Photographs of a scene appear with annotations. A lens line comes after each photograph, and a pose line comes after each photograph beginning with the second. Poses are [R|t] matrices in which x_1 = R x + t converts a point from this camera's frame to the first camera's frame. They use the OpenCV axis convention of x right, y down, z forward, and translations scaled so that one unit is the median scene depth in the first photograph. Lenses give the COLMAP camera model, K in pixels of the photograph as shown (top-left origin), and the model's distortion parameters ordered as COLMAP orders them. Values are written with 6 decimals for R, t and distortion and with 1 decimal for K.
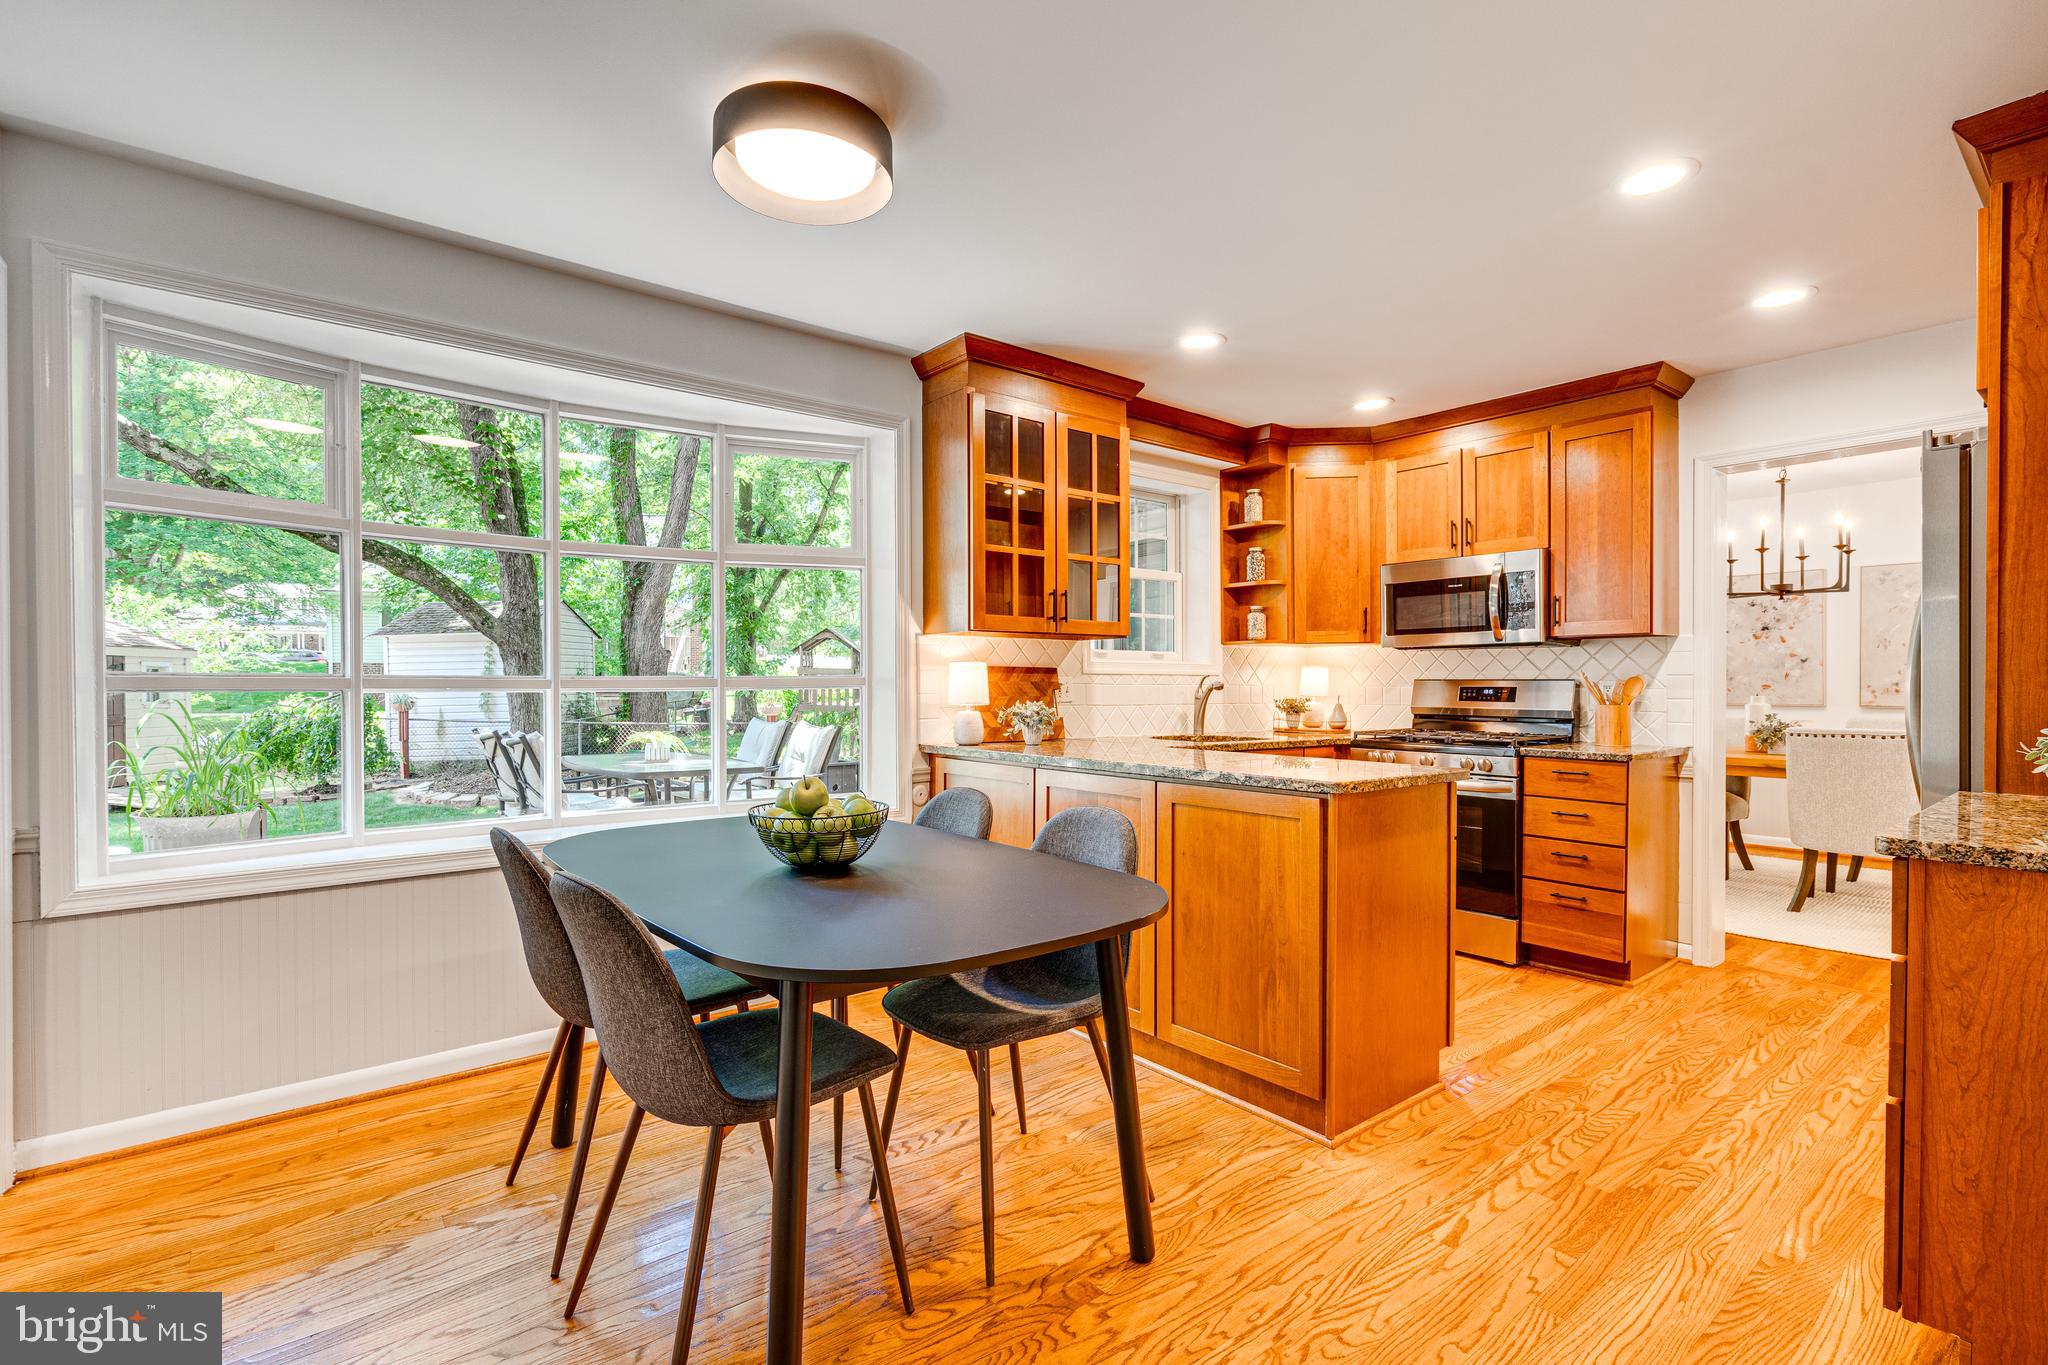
lens RADIAL K [[939.4, 0, 1030.4], [0, 939.4, 699.0], [0, 0, 1]] dist [-0.001664, 0.000605]
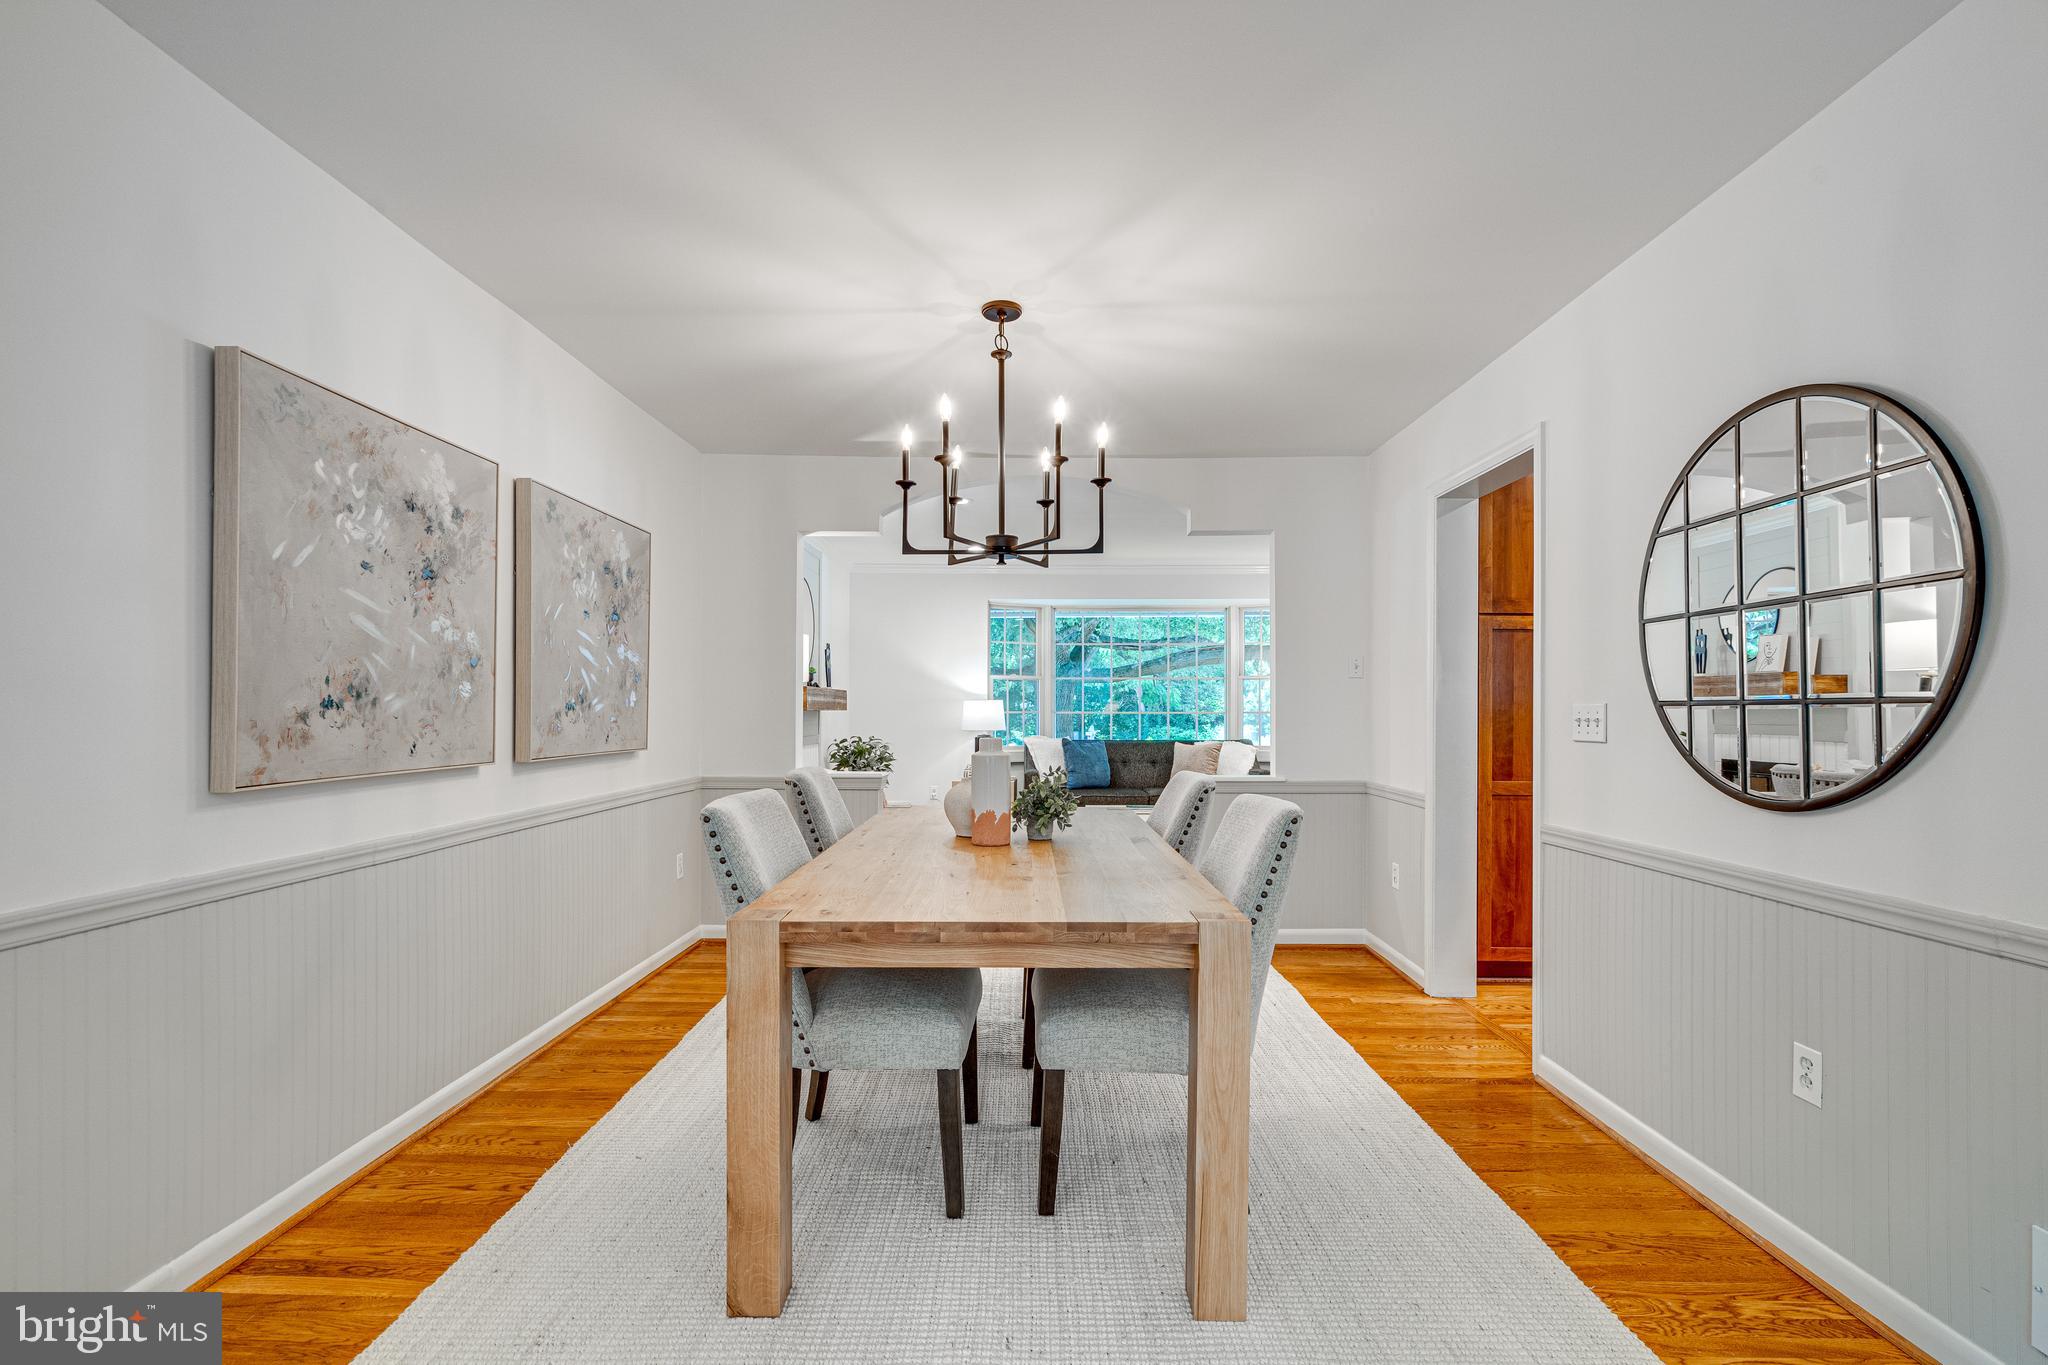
lens RADIAL K [[939.4, 0, 1030.4], [0, 939.4, 699.0], [0, 0, 1]] dist [-0.001664, 0.000605]
pose [[-0.766236, 0.007589, 0.642514, 0.493635], [0.010812, 0.999941, 0.001083, -0.030002], [-0.642468, 0.007776, -0.766273, 1.635166]]
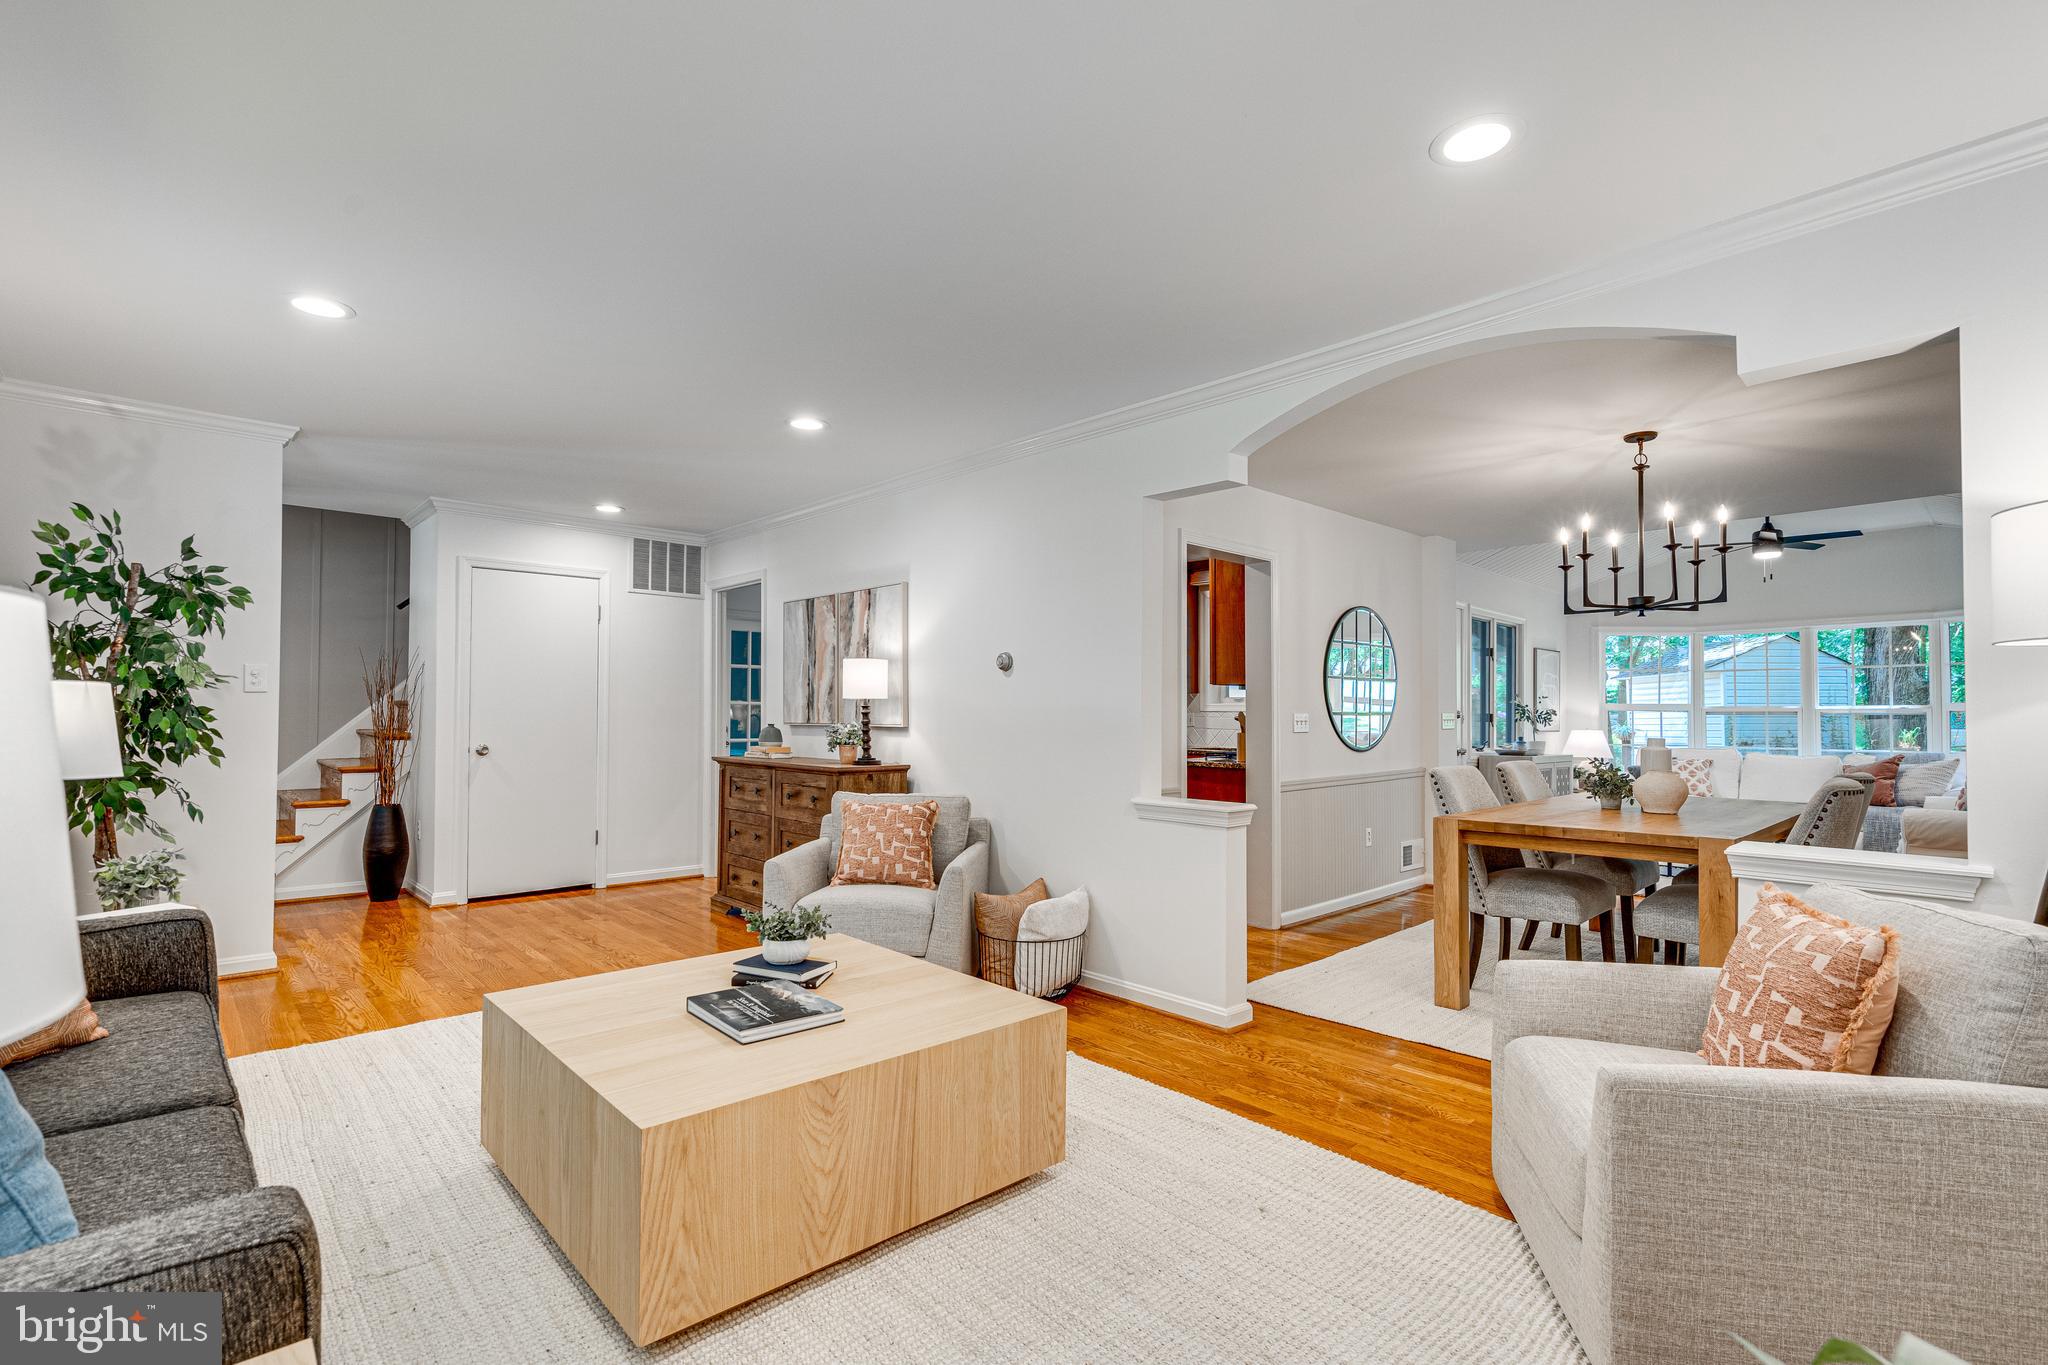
lens RADIAL K [[959.3, 0, 1016.7], [0, 959.3, 697.2], [0, 0, 1]] dist [0.000311, 0.000155]
pose [[0.059450, -0.015941, -0.998104, 1.815216], [-0.023213, 0.999580, -0.017347, -0.013219], [0.997961, 0.024201, 0.059055, 0.494431]]
